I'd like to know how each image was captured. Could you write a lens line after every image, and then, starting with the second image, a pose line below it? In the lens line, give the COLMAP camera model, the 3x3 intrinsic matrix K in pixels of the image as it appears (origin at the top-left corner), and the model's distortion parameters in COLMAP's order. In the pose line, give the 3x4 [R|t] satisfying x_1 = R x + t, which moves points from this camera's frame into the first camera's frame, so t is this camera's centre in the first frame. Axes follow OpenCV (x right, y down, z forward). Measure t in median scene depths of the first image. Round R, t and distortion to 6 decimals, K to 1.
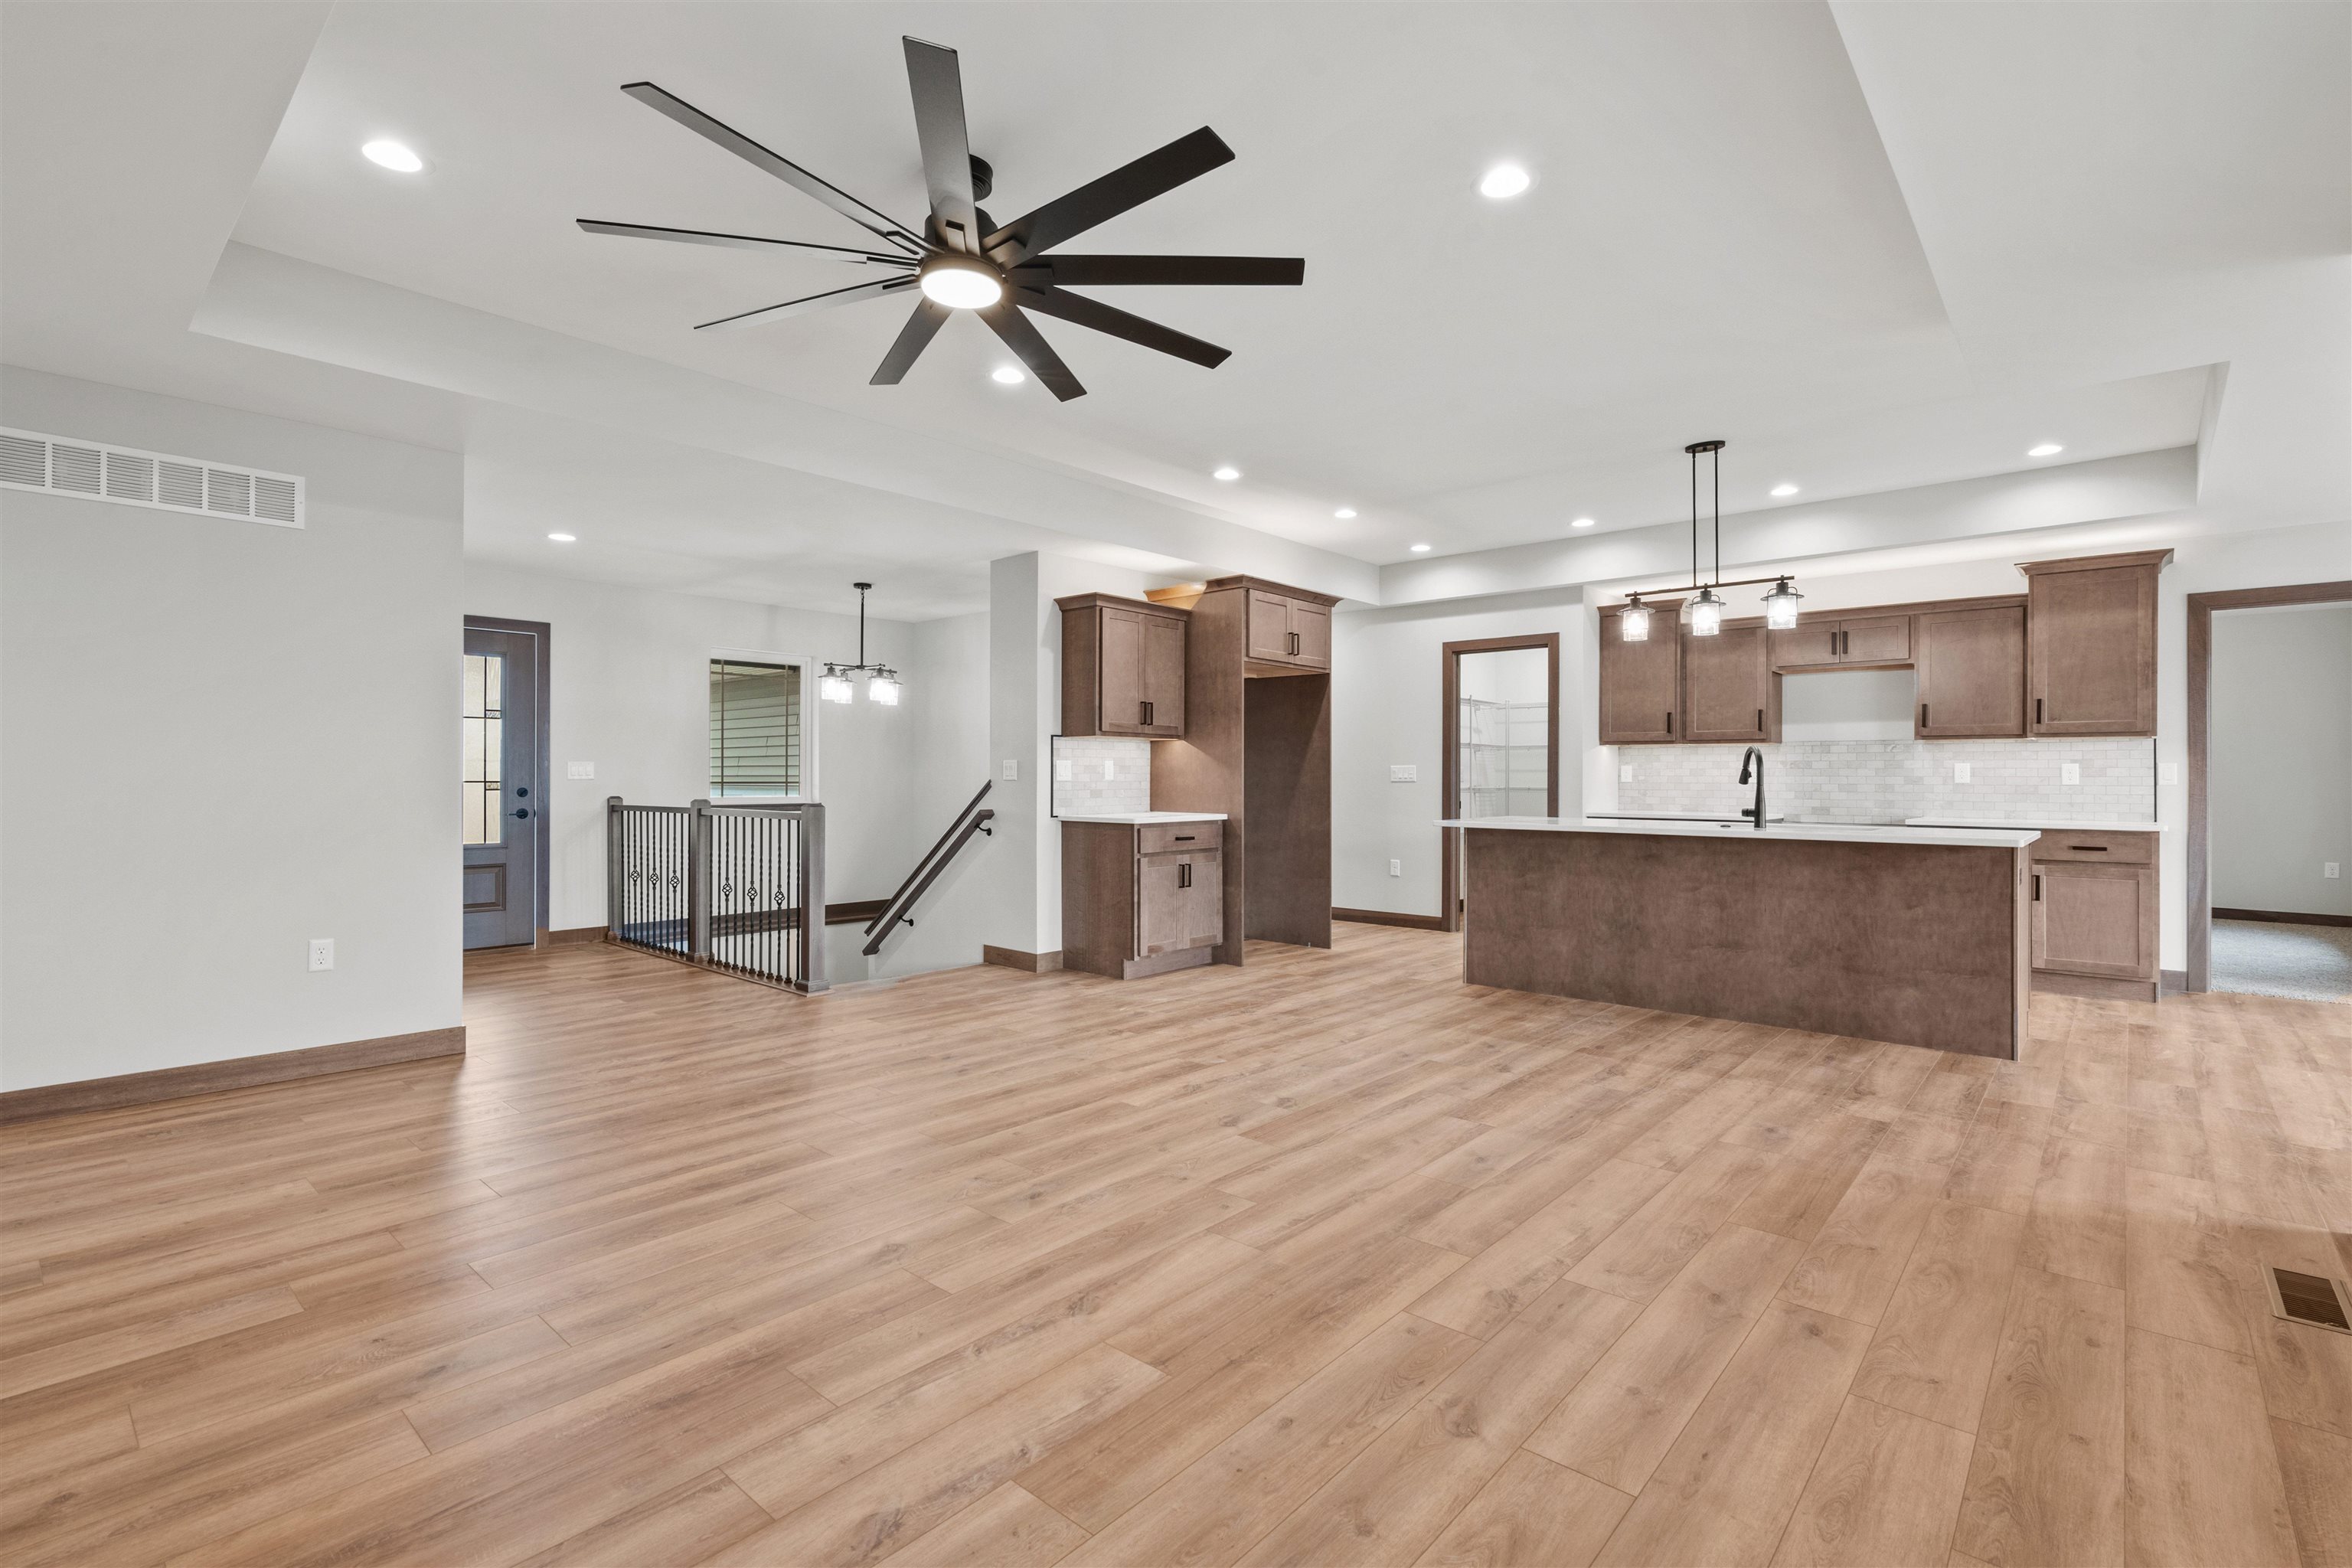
lens RADIAL K [[1060.7, 0, 1182.2], [0, 1060.7, 778.3], [0, 0, 1]] dist [-0.006057, 0.002415]
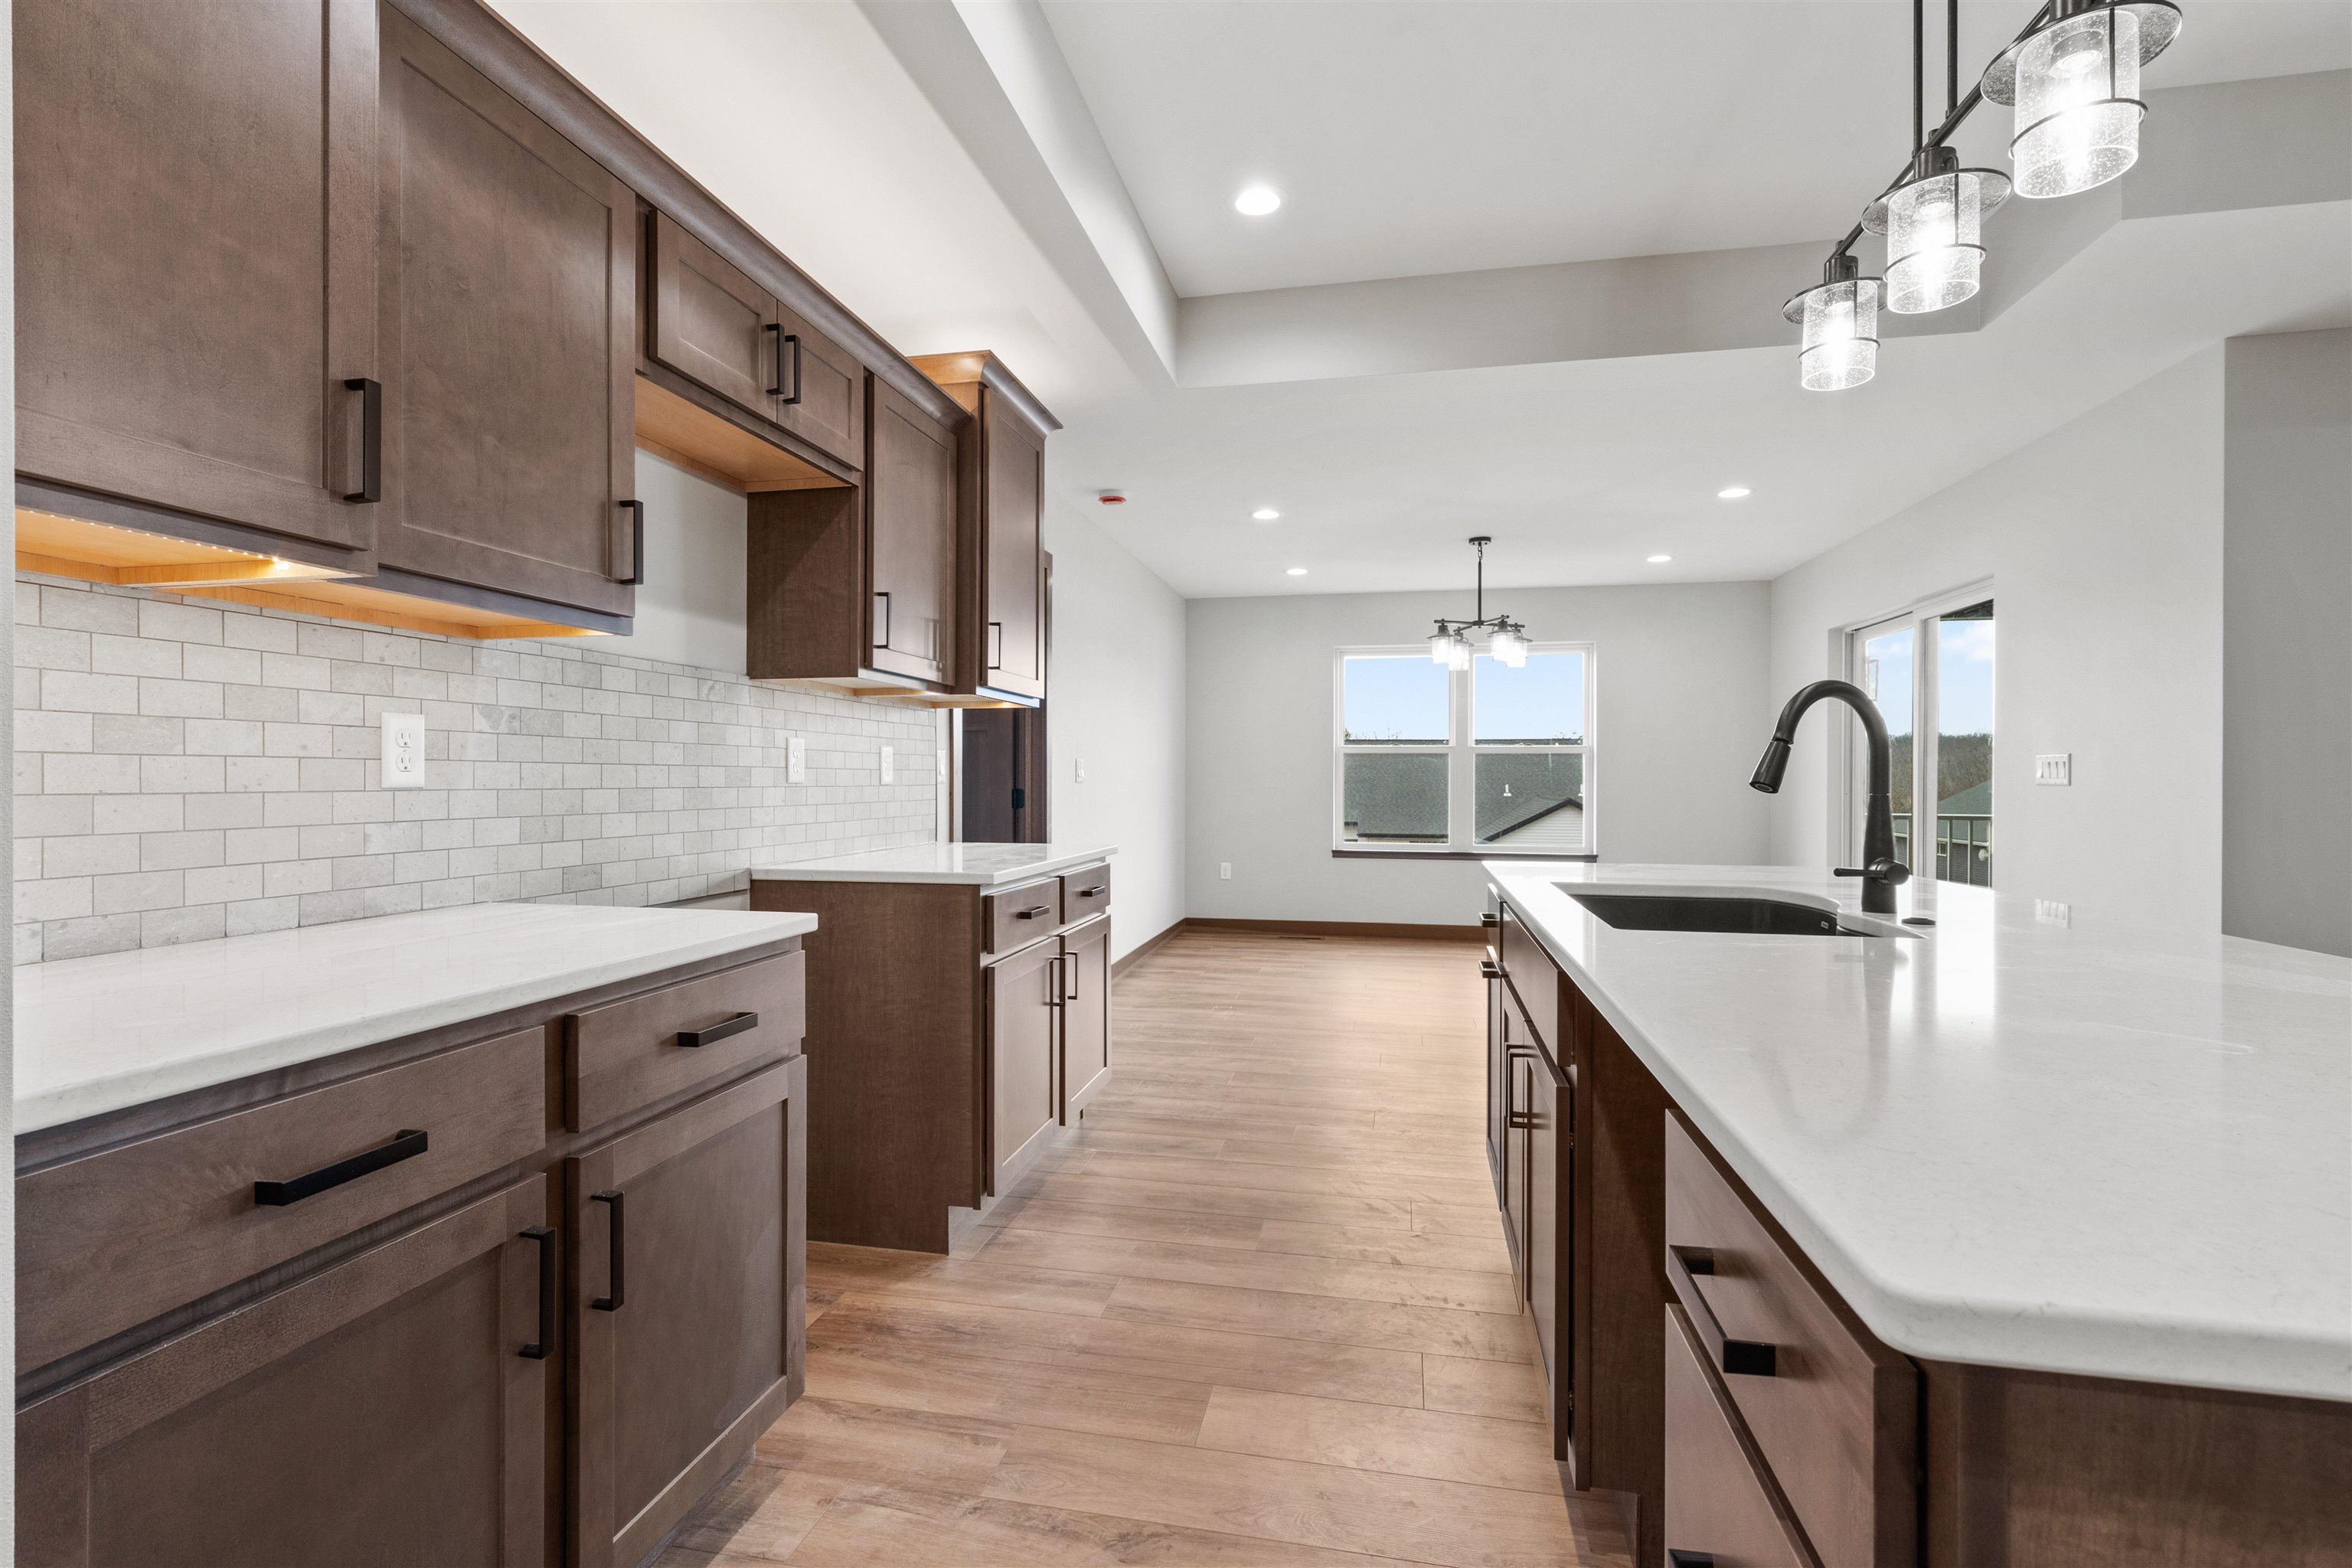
lens RADIAL K [[1060.7, 0, 1174.8], [0, 1060.7, 777.1], [0, 0, 1]] dist [-0.006057, 0.002415]
pose [[-0.498468, -0.003754, 0.866900, 0.314001], [-0.003731, 0.999991, 0.002184, 0.000689], [-0.866900, -0.002146, -0.498477, 1.226466]]
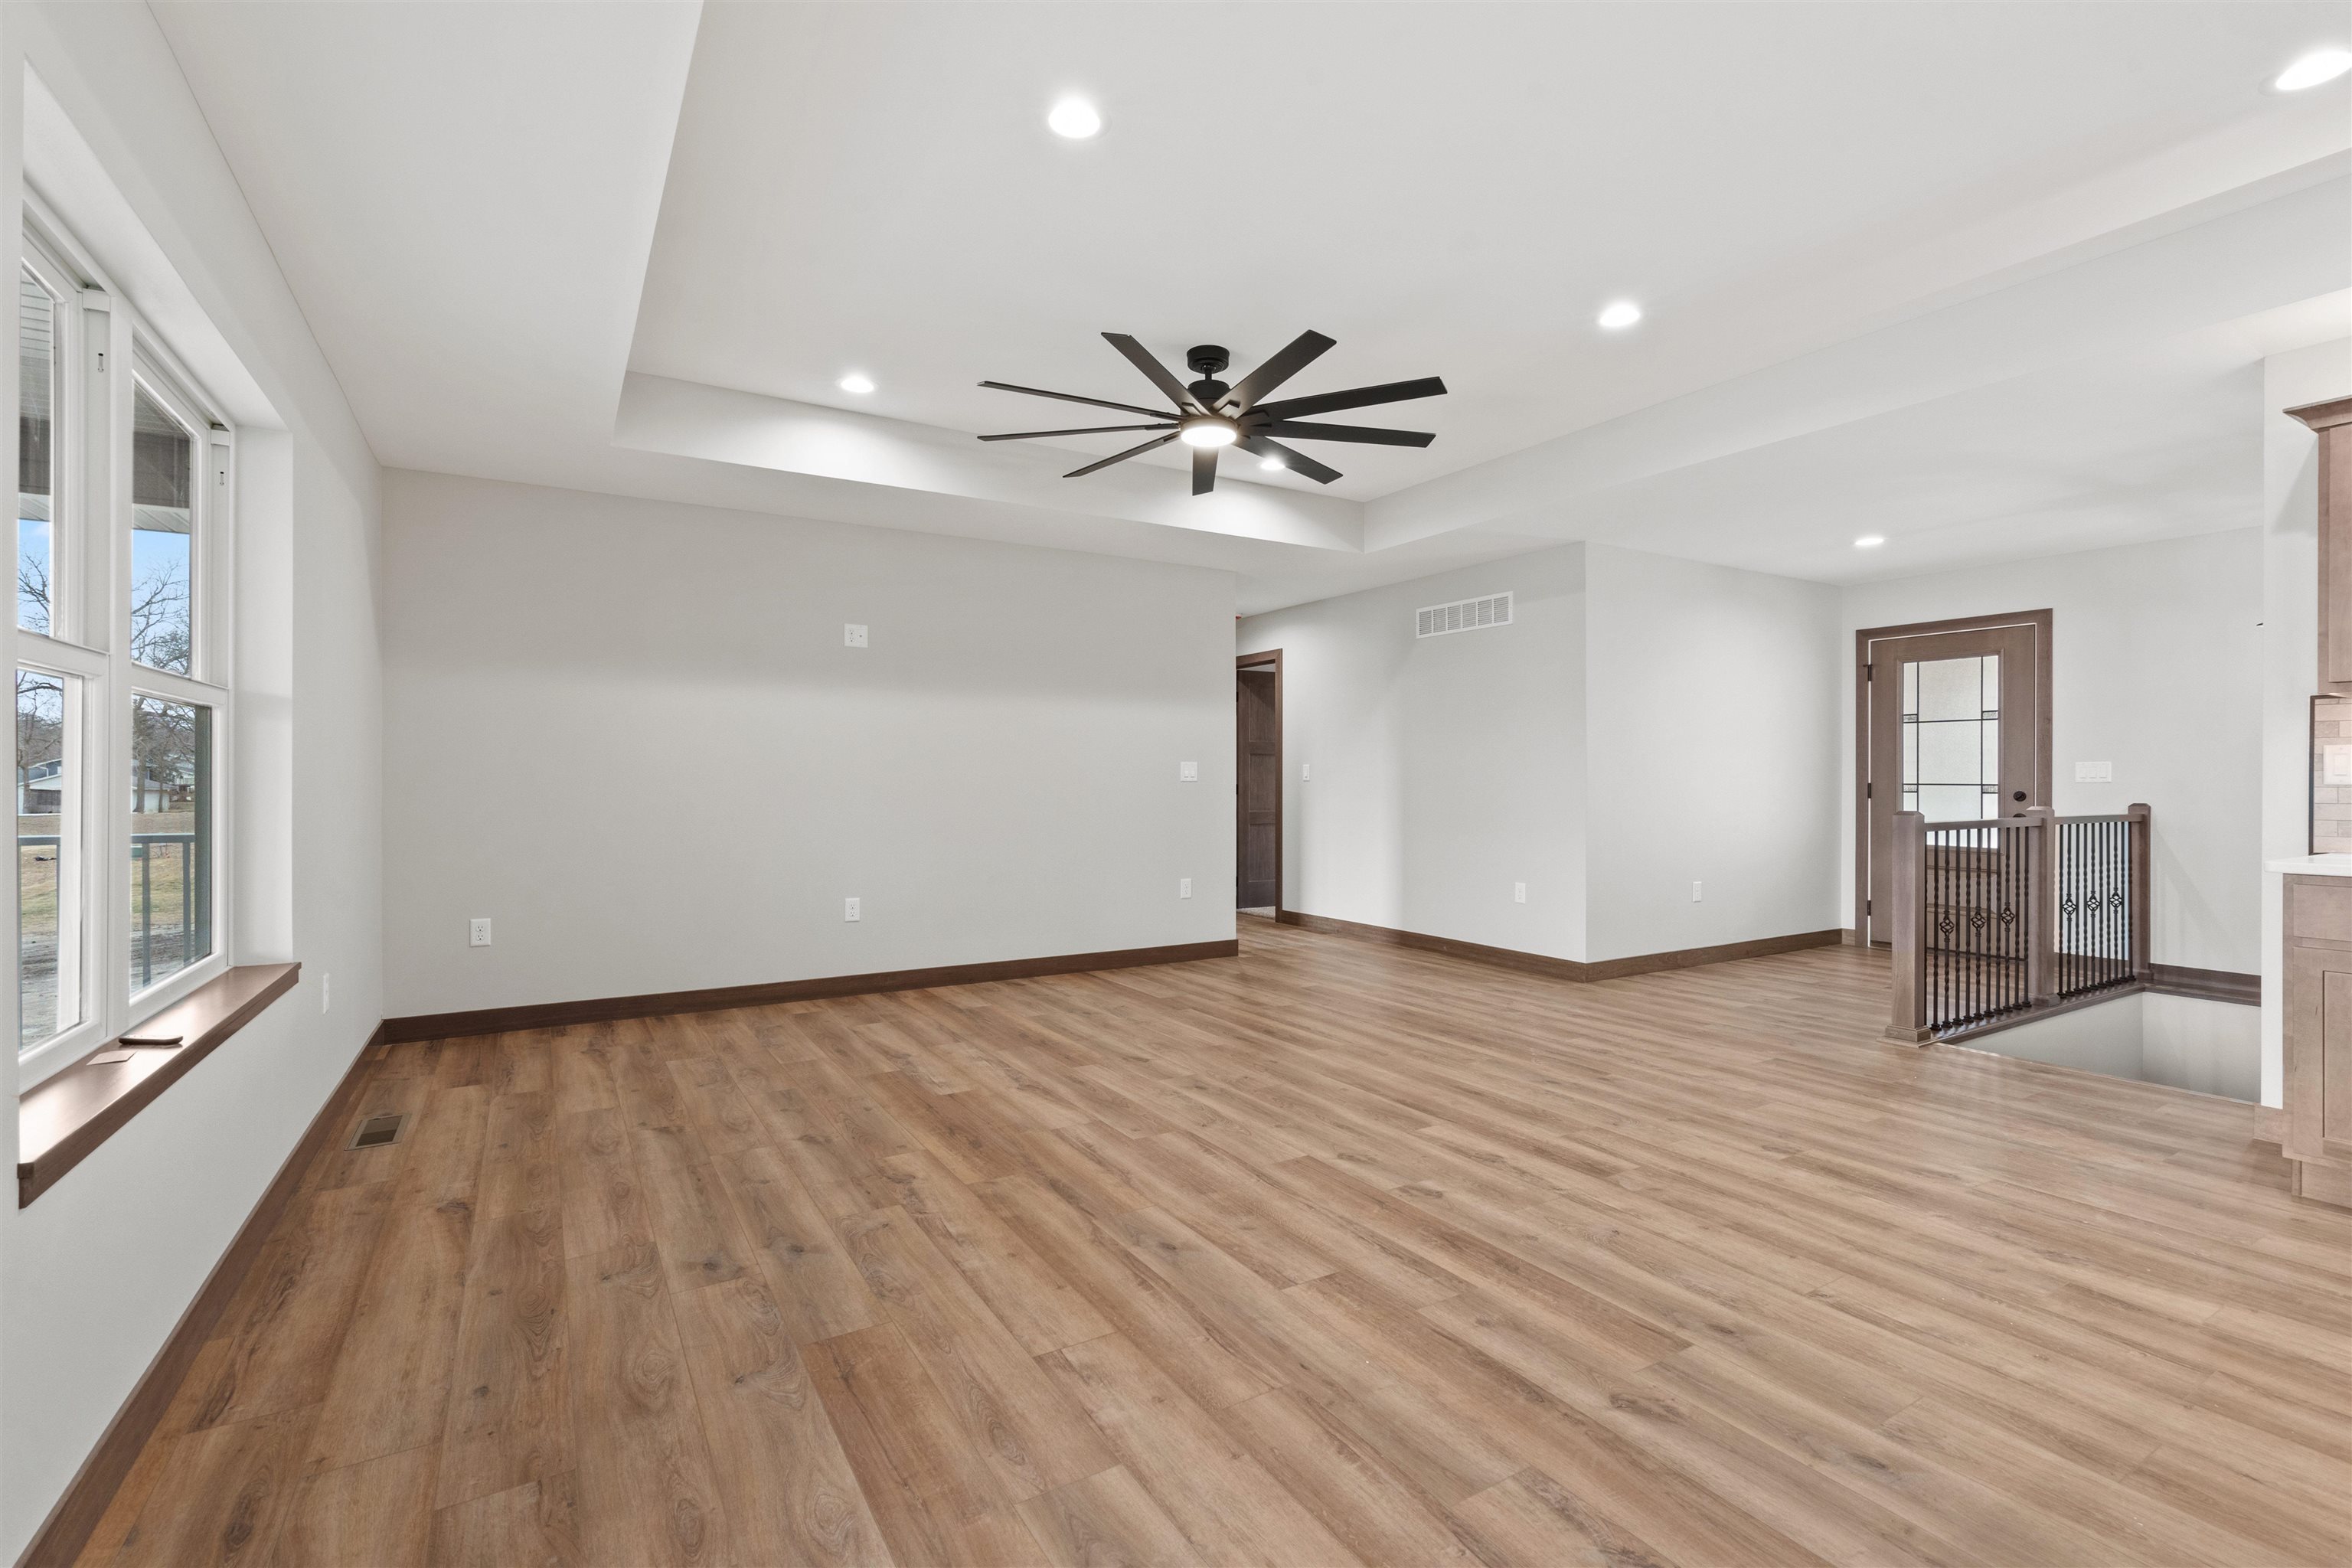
lens RADIAL K [[1060.7, 0, 1187.9], [0, 1060.7, 783.3], [0, 0, 1]] dist [-0.006057, 0.002415]
pose [[-0.285860, 0.000600, -0.958271, 0.589246], [-0.001932, 0.999997, 0.001202, 0.002586], [0.958269, 0.002195, -0.285858, 0.695976]]
